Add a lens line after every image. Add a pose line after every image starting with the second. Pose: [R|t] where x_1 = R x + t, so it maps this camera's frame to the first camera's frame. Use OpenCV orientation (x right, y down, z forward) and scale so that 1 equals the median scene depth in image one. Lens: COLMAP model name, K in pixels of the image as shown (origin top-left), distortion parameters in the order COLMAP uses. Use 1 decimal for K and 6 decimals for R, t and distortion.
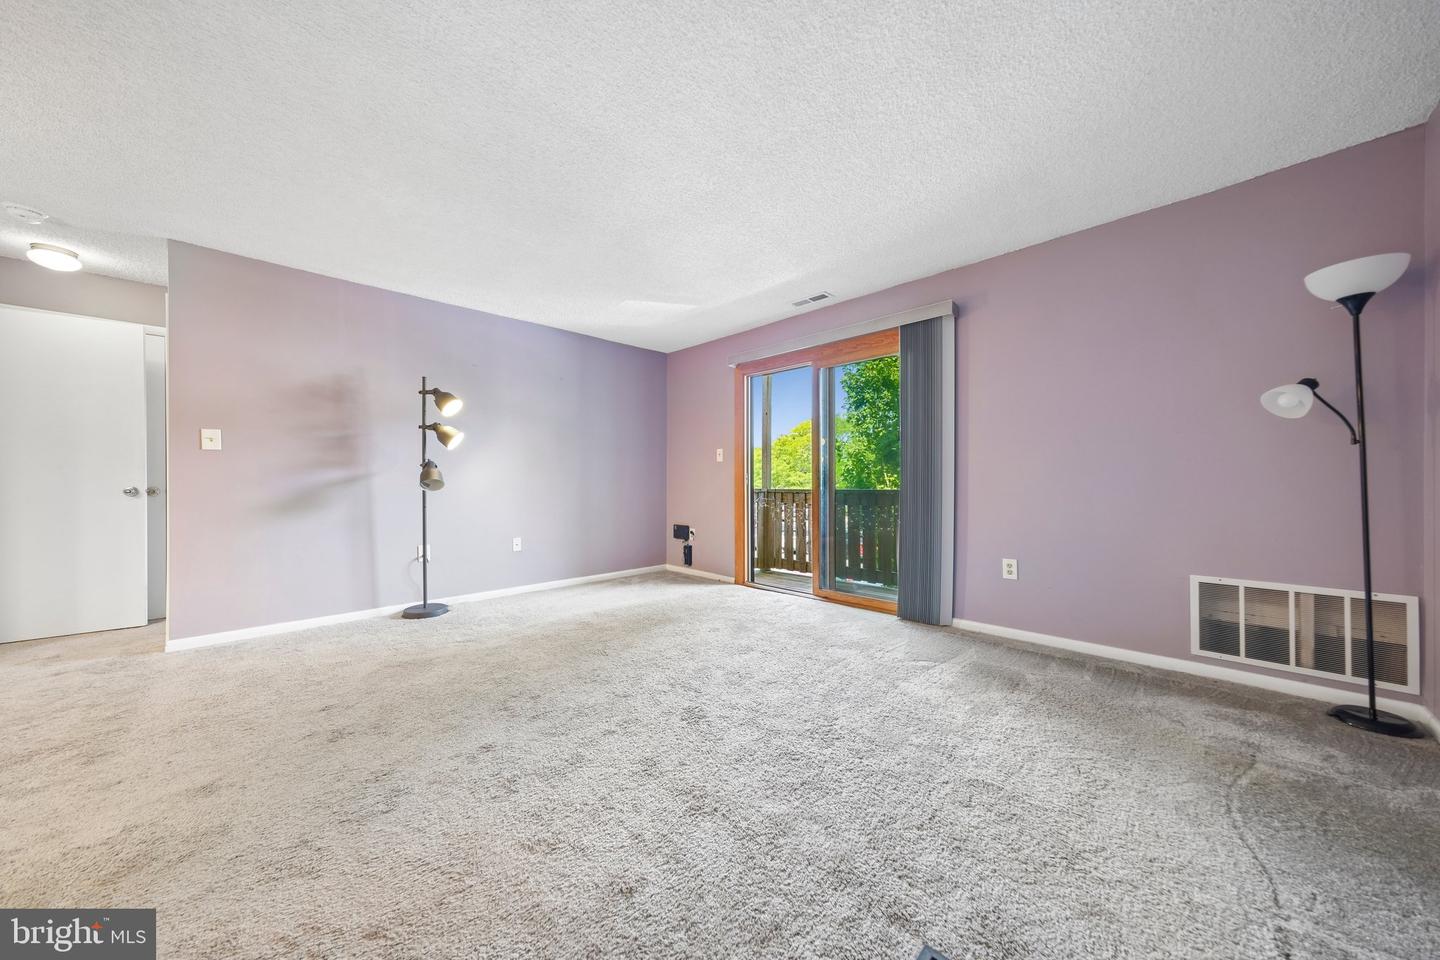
lens RADIAL K [[492.7, 0, 717.9], [0, 492.7, 485.7], [0, 0, 1]] dist [-0.005951, 0.004906]
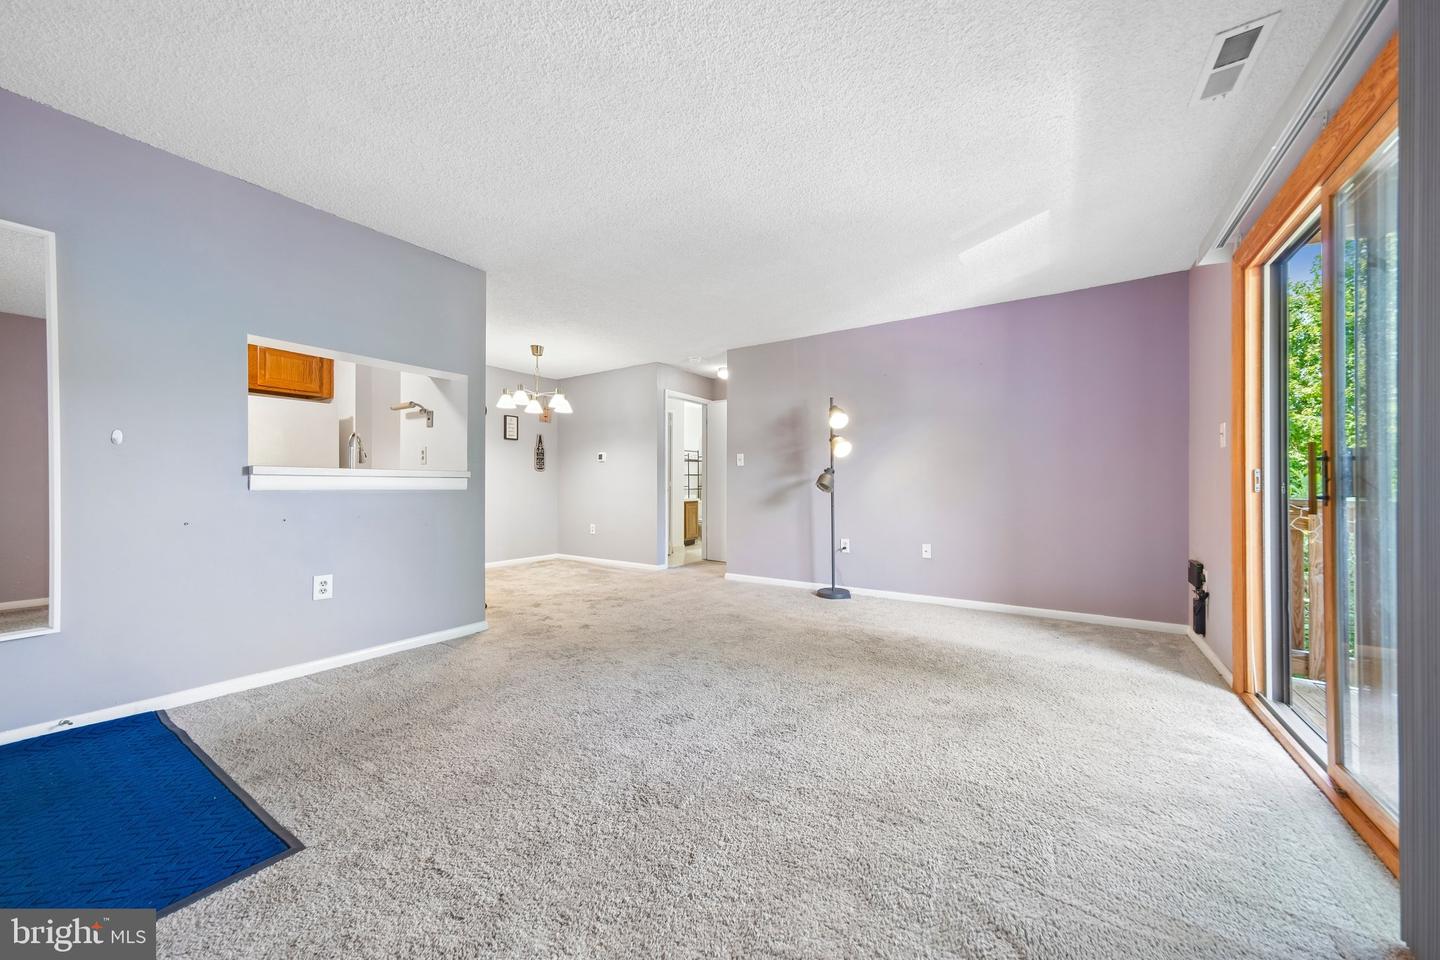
lens RADIAL K [[507.1, 0, 744.5], [0, 507.1, 485.2], [0, 0, 1]] dist [0.000067, 0.000096]
pose [[0.219945, 0.000173, -0.975512, 0.591025], [-0.012116, 0.999923, -0.002554, -0.001912], [0.975437, 0.012381, 0.219930, 0.549126]]
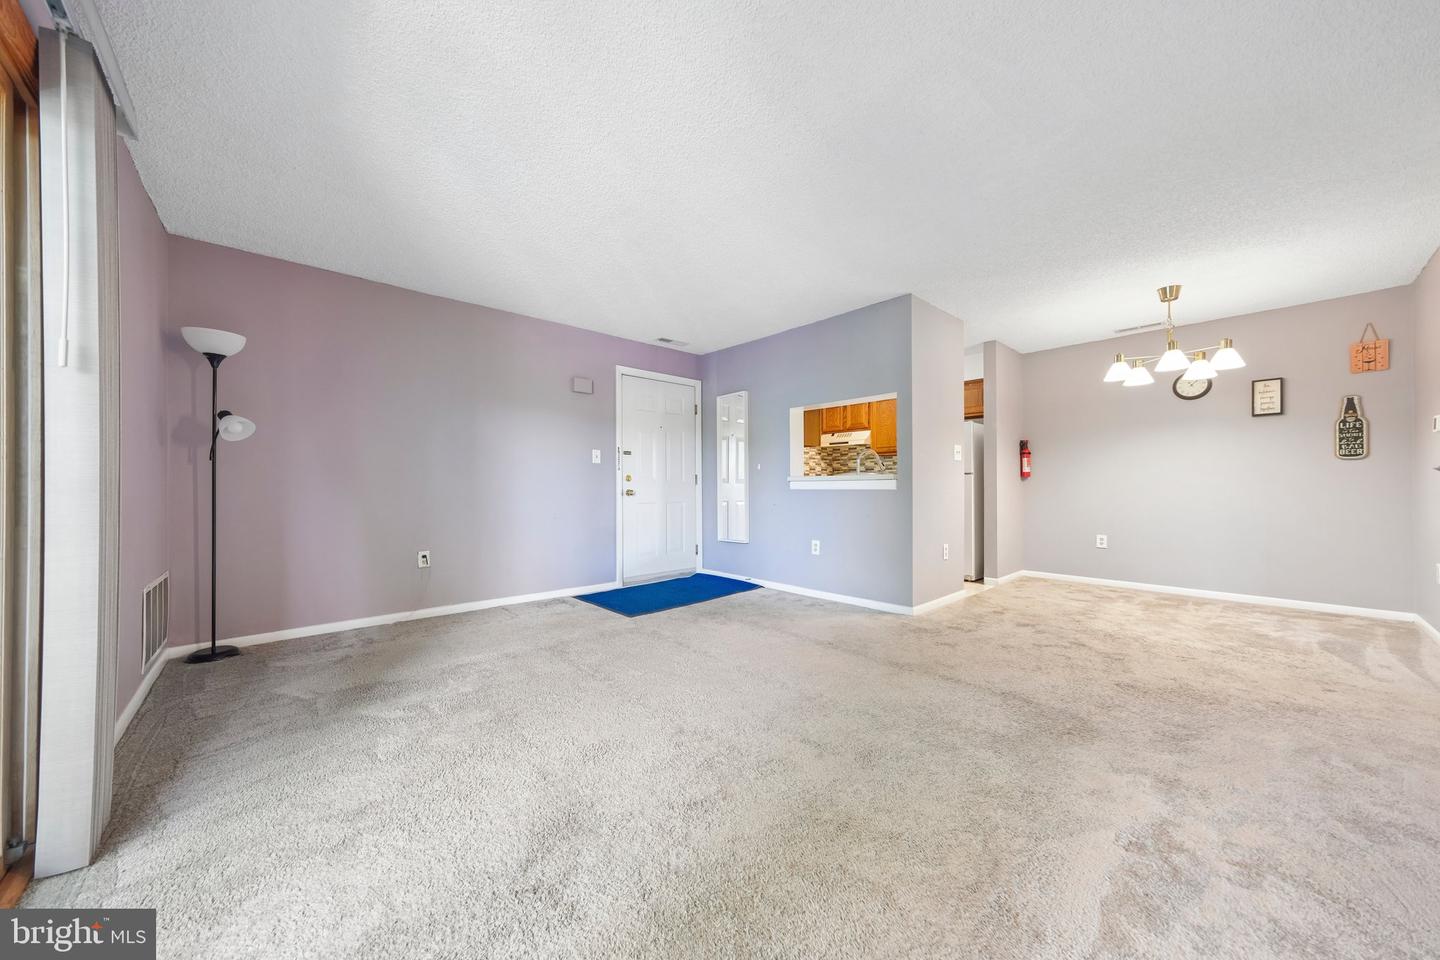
lens RADIAL K [[492.7, 0, 717.9], [0, 492.7, 485.7], [0, 0, 1]] dist [-0.005951, 0.004906]
pose [[-0.998933, 0.005363, 0.045866, -0.111468], [0.005612, 0.999970, 0.005302, -0.006576], [-0.045837, 0.005554, -0.998934, 1.358083]]
